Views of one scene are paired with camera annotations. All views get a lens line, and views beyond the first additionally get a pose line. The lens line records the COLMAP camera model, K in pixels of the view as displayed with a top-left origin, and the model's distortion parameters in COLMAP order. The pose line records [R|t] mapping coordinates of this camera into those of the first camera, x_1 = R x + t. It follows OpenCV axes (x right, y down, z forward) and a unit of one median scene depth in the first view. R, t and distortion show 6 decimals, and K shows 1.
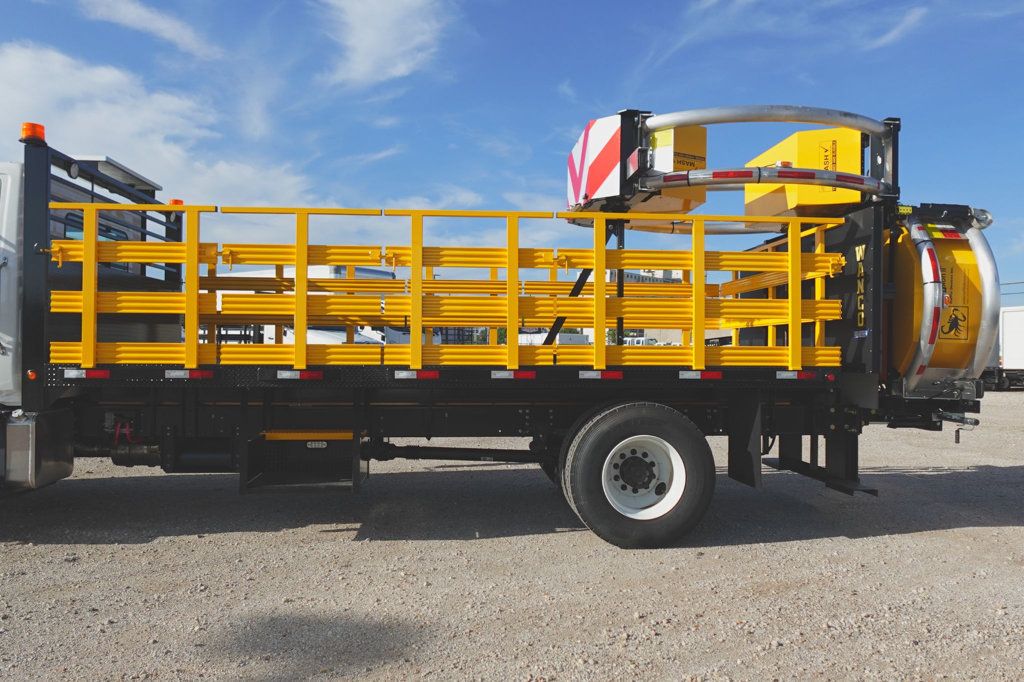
lens RADIAL K [[751.1, 0, 512.0], [0, 751.1, 341.0], [0, 0, 1]] dist [0.000184, -0.000509]
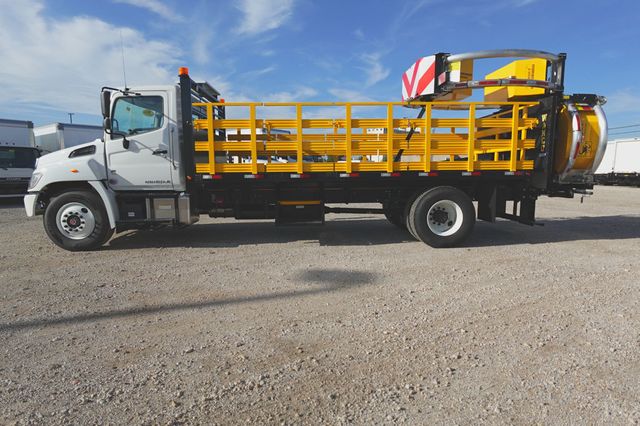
lens RADIAL K [[365.6, 0, 320.0], [0, 365.6, 213.0], [0, 0, 1]] dist [0.001942, 0.000810]
pose [[0.999182, -0.010857, -0.038942, -0.155921], [0.015872, 0.991271, 0.130882, 0.009510], [0.037181, -0.131393, 0.990633, -0.129713]]
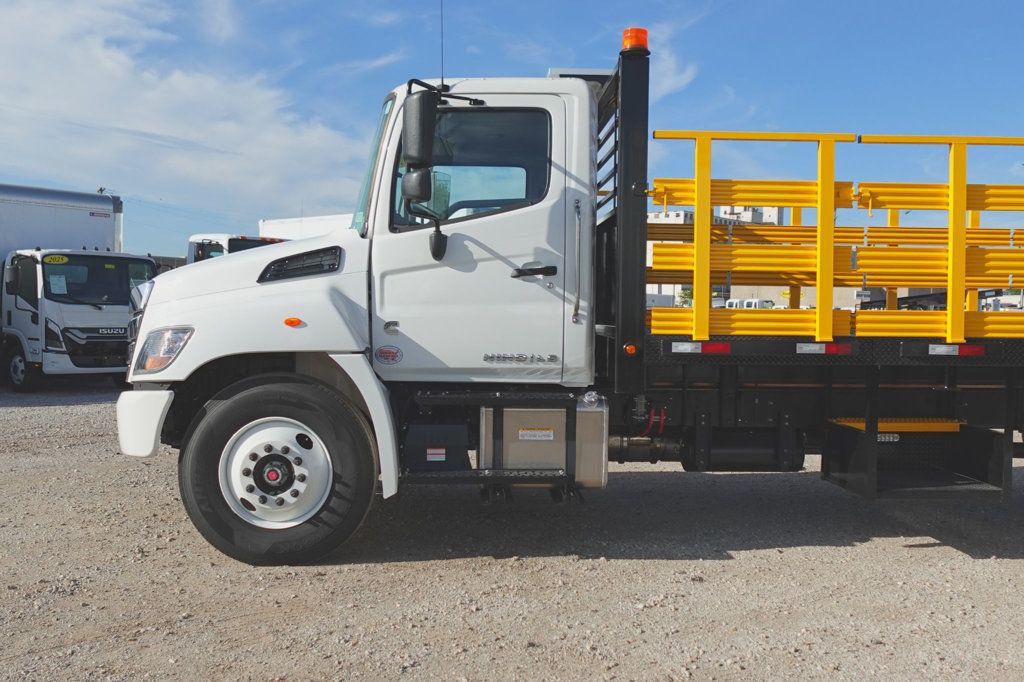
lens RADIAL K [[998.3, 0, 512.0], [0, 998.3, 341.0], [0, 0, 1]] dist [0.000310, 0.000123]
pose [[0.999666, 0.004683, -0.025408, -0.636043], [-0.003681, 0.999219, 0.039334, -0.003462], [0.025572, -0.039228, 0.998903, -0.053814]]
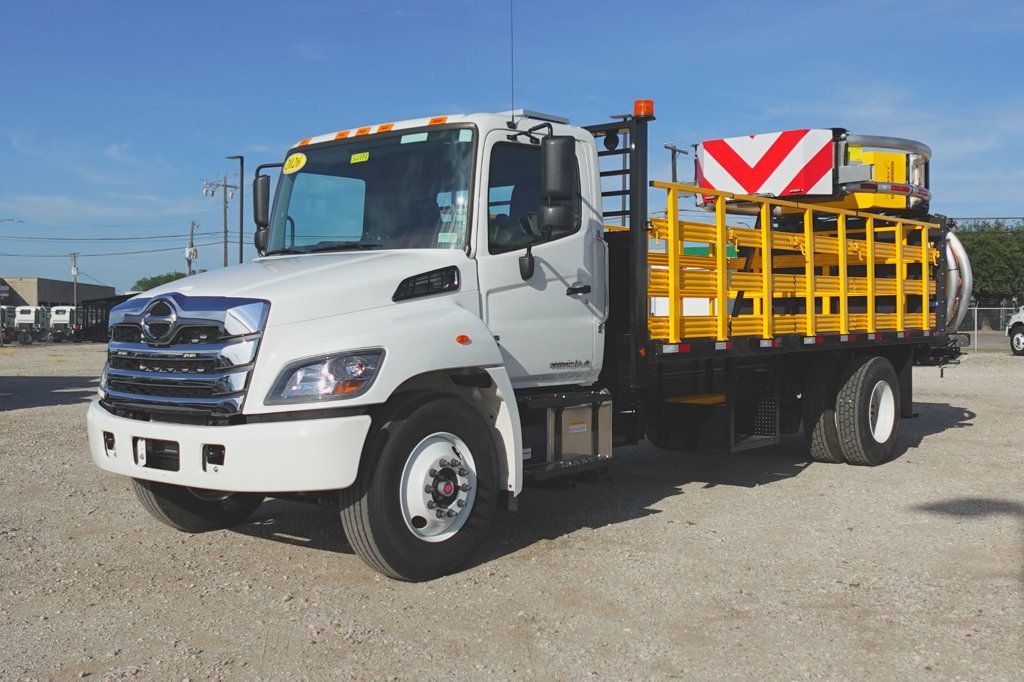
lens RADIAL K [[1121.2, 0, 512.0], [0, 1121.2, 341.0], [0, 0, 1]] dist [-0.009636, -0.003465]
pose [[0.701145, -0.030068, 0.712384, -1.574992], [0.005698, 0.999315, 0.036571, -0.021131], [-0.712996, -0.021582, 0.700836, 0.064920]]
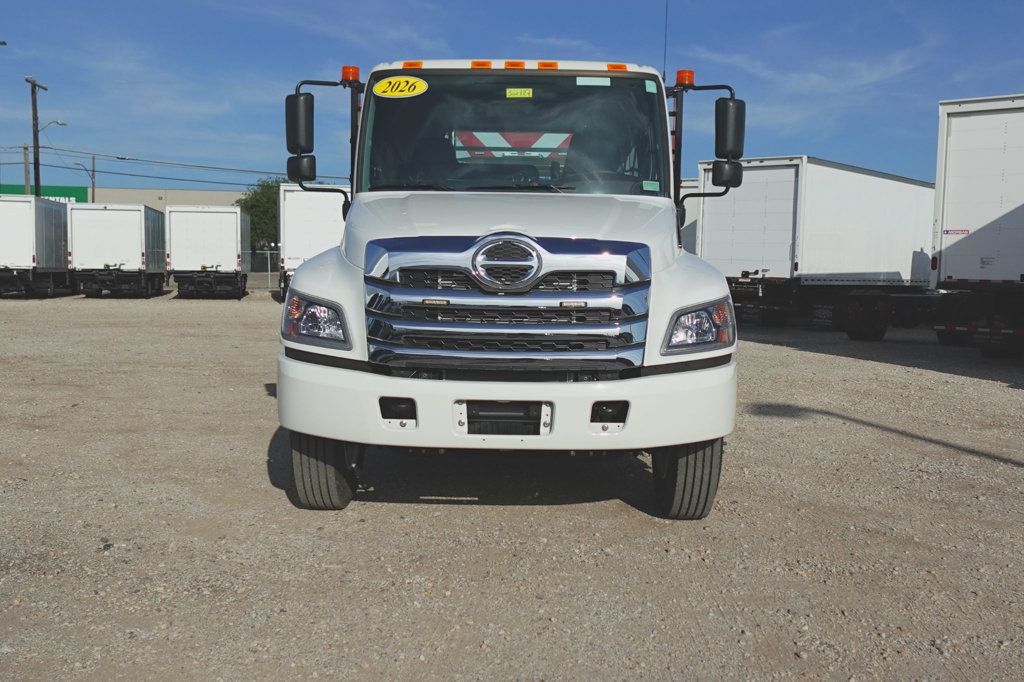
lens RADIAL K [[998.3, 0, 512.0], [0, 998.3, 341.0], [0, 0, 1]] dist [0.000310, 0.000123]
pose [[0.090494, -0.089273, 0.991888, -1.861363], [-0.023868, 0.995494, 0.091775, -0.016167], [-0.995611, -0.031979, 0.087955, 0.945566]]
